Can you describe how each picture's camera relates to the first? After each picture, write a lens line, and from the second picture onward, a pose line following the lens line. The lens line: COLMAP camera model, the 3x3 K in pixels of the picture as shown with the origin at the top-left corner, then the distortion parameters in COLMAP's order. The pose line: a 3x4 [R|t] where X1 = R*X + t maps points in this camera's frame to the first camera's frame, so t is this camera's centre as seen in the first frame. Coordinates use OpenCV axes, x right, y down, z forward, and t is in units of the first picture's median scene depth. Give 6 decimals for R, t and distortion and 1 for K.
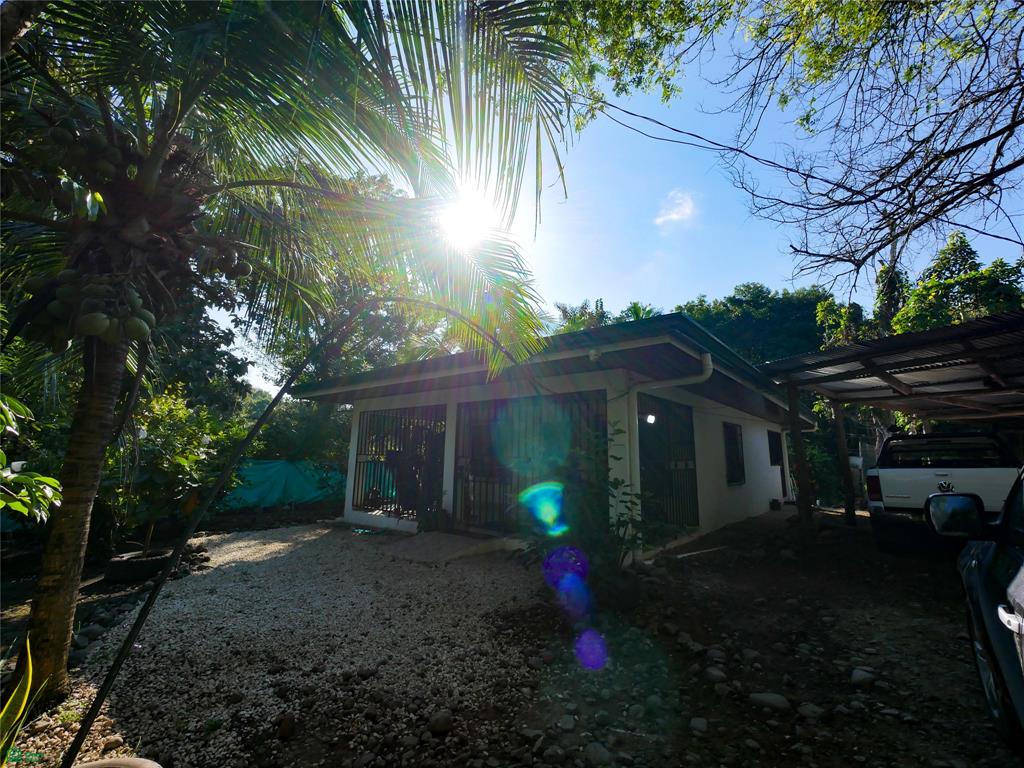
lens RADIAL K [[415.6, 0, 512.0], [0, 415.6, 384.0], [0, 0, 1]] dist [-0.000036, -0.000025]
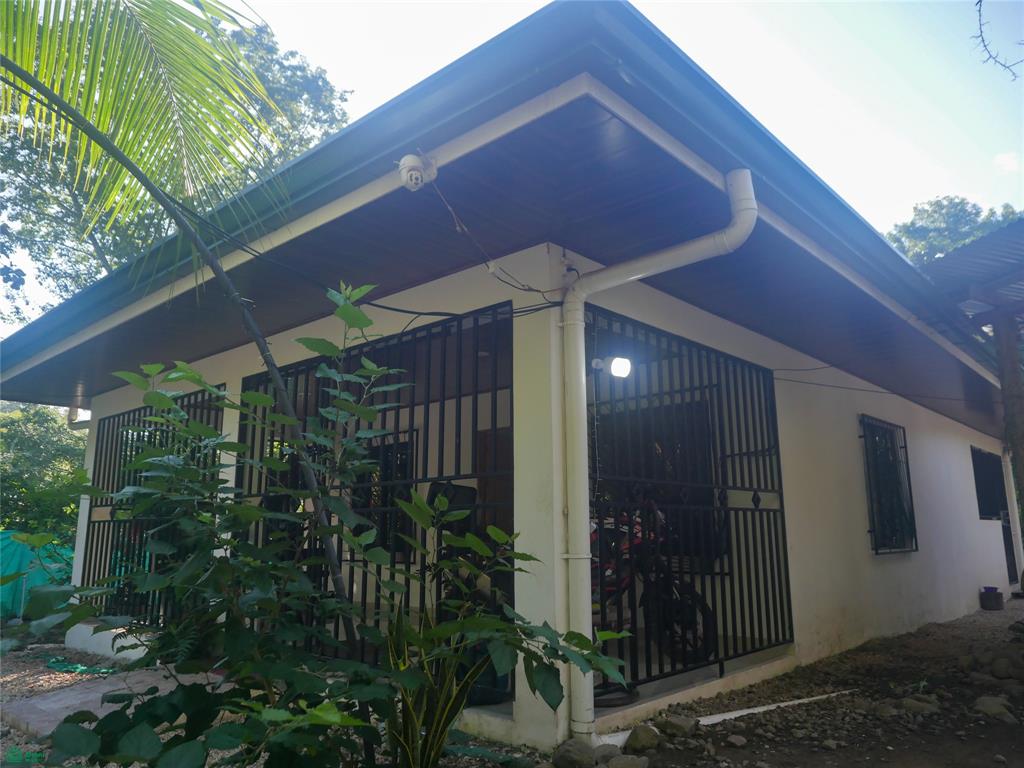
lens RADIAL K [[734.1, 0, 509.8], [0, 734.1, 396.4], [0, 0, 1]] dist [-0.002864, -0.000653]
pose [[0.999116, -0.033330, -0.025602, 0.114105], [0.032965, 0.999351, -0.014540, 0.054595], [0.026070, 0.013683, 0.999566, 0.143909]]
